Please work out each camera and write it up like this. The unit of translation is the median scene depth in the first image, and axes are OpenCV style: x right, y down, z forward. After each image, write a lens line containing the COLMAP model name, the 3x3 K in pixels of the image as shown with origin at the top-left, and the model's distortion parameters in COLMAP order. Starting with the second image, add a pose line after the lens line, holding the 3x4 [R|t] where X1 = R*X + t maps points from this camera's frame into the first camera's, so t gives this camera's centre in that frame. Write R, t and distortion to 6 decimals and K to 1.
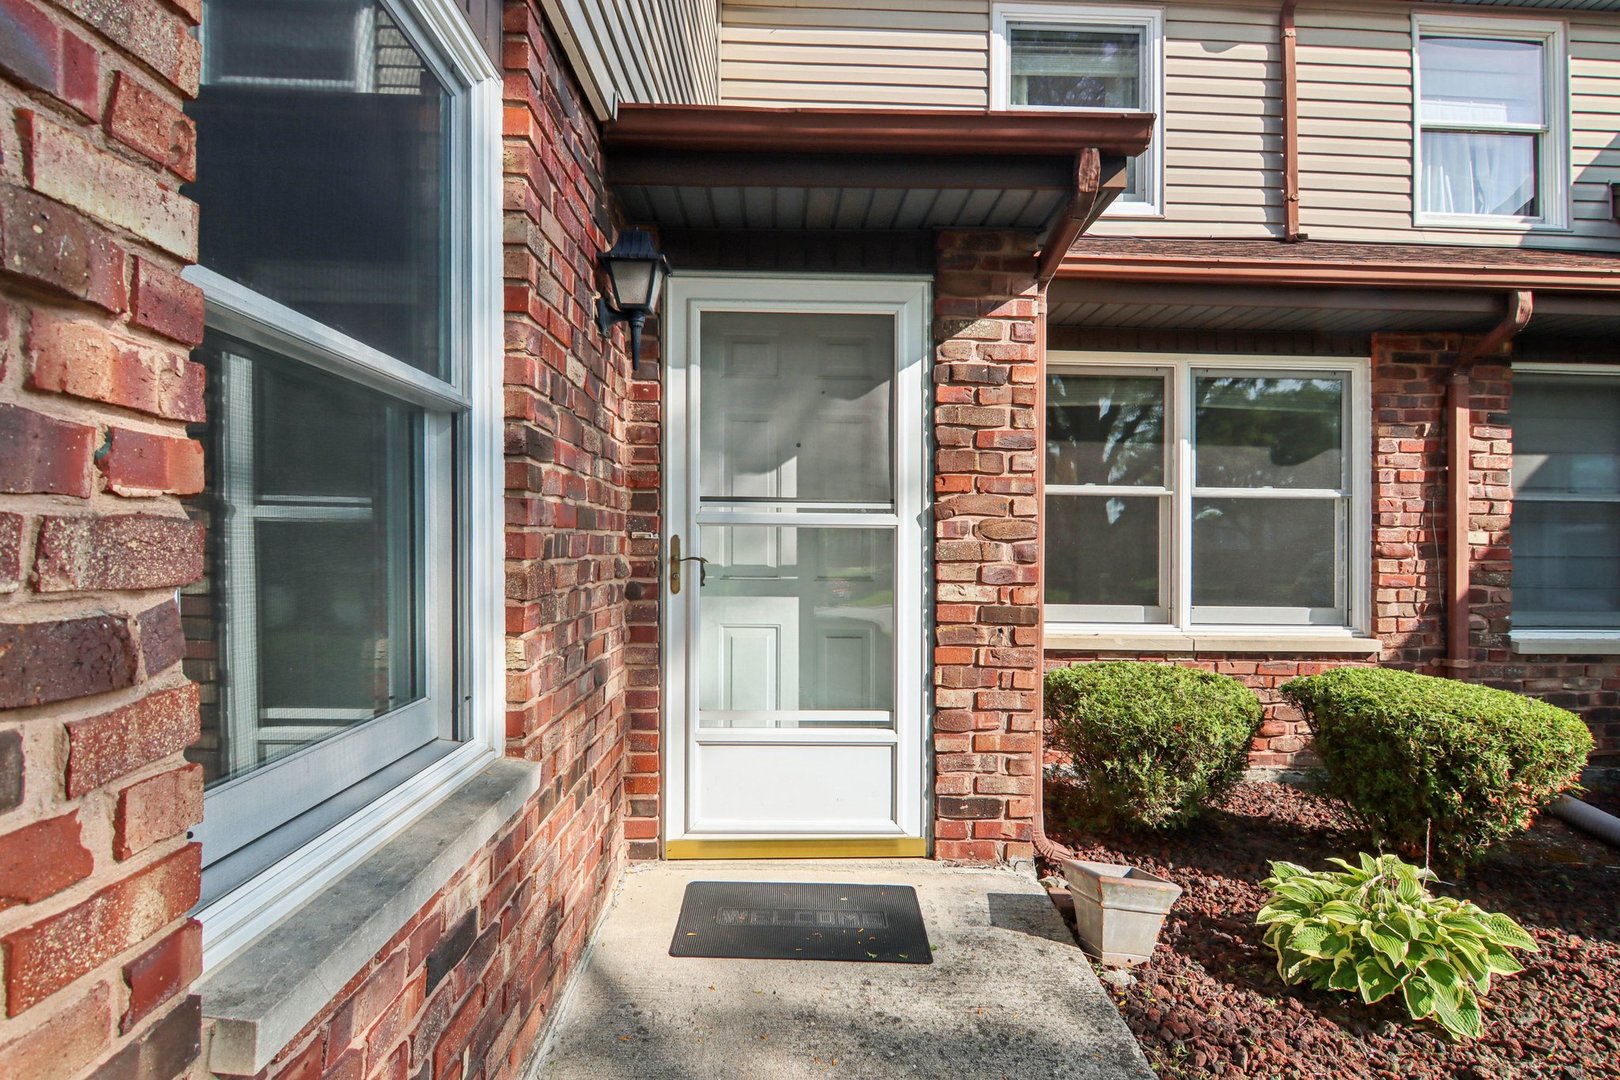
lens RADIAL K [[835.4, 0, 796.8], [0, 835.4, 526.7], [0, 0, 1]] dist [-0.000252, -0.013927]
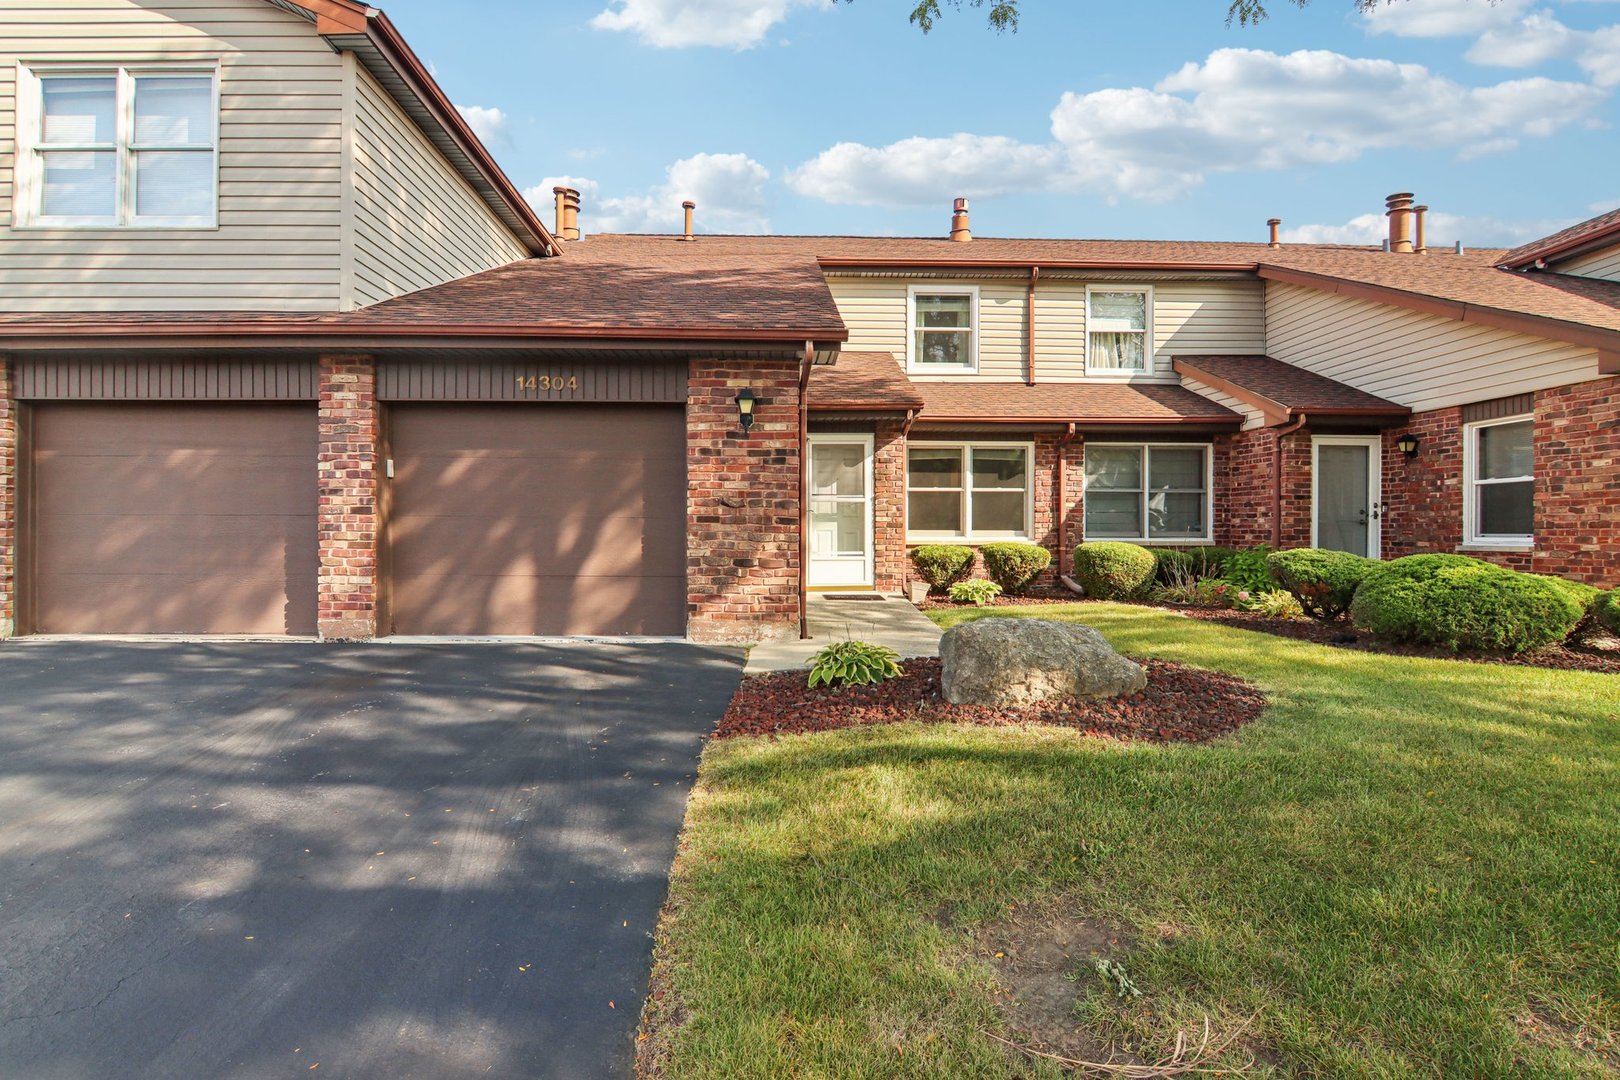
lens RADIAL K [[835.4, 0, 796.8], [0, 835.4, 526.7], [0, 0, 1]] dist [-0.000252, -0.013927]
pose [[0.999890, -0.009675, 0.011270, -0.169757], [0.009505, 0.999842, 0.015029, 0.039937], [-0.011414, -0.014920, 0.999824, -2.044444]]
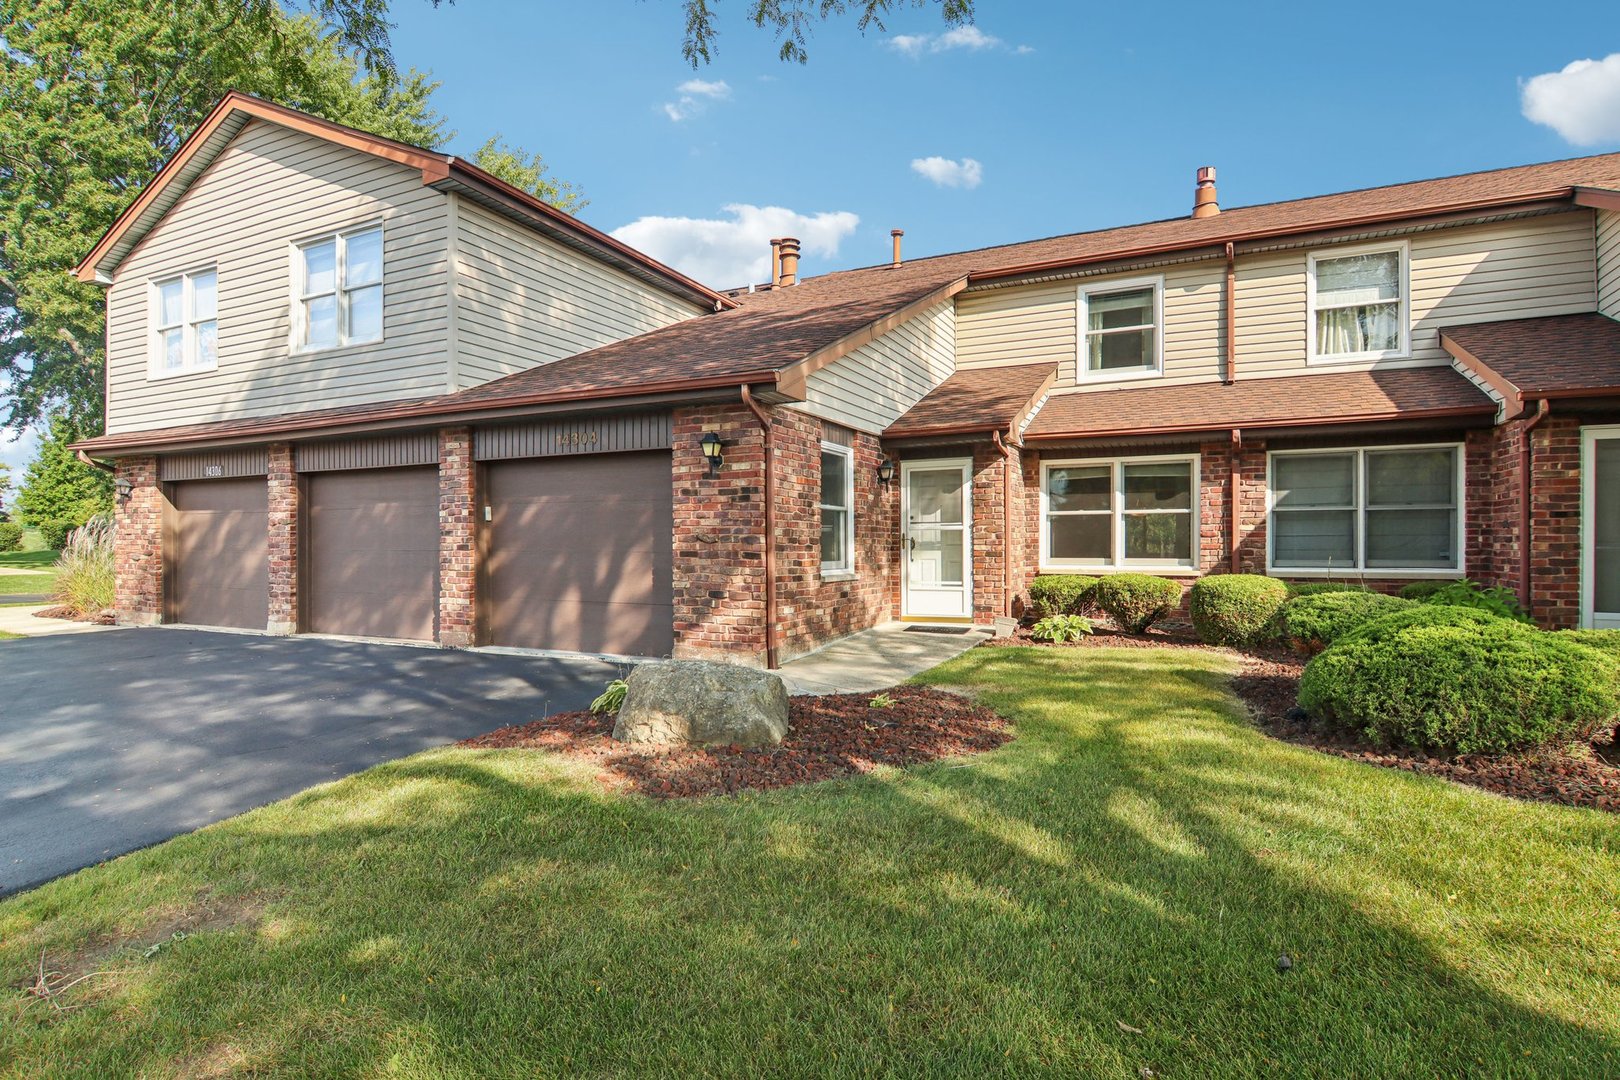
lens RADIAL K [[847.4, 0, 808.7], [0, 847.4, 545.5], [0, 0, 1]] dist [0.001203, -0.015603]
pose [[0.888979, -0.014506, -0.457718, 0.889971], [0.021821, 0.999705, 0.010696, 0.012193], [0.457428, -0.019497, 0.889033, -1.875307]]
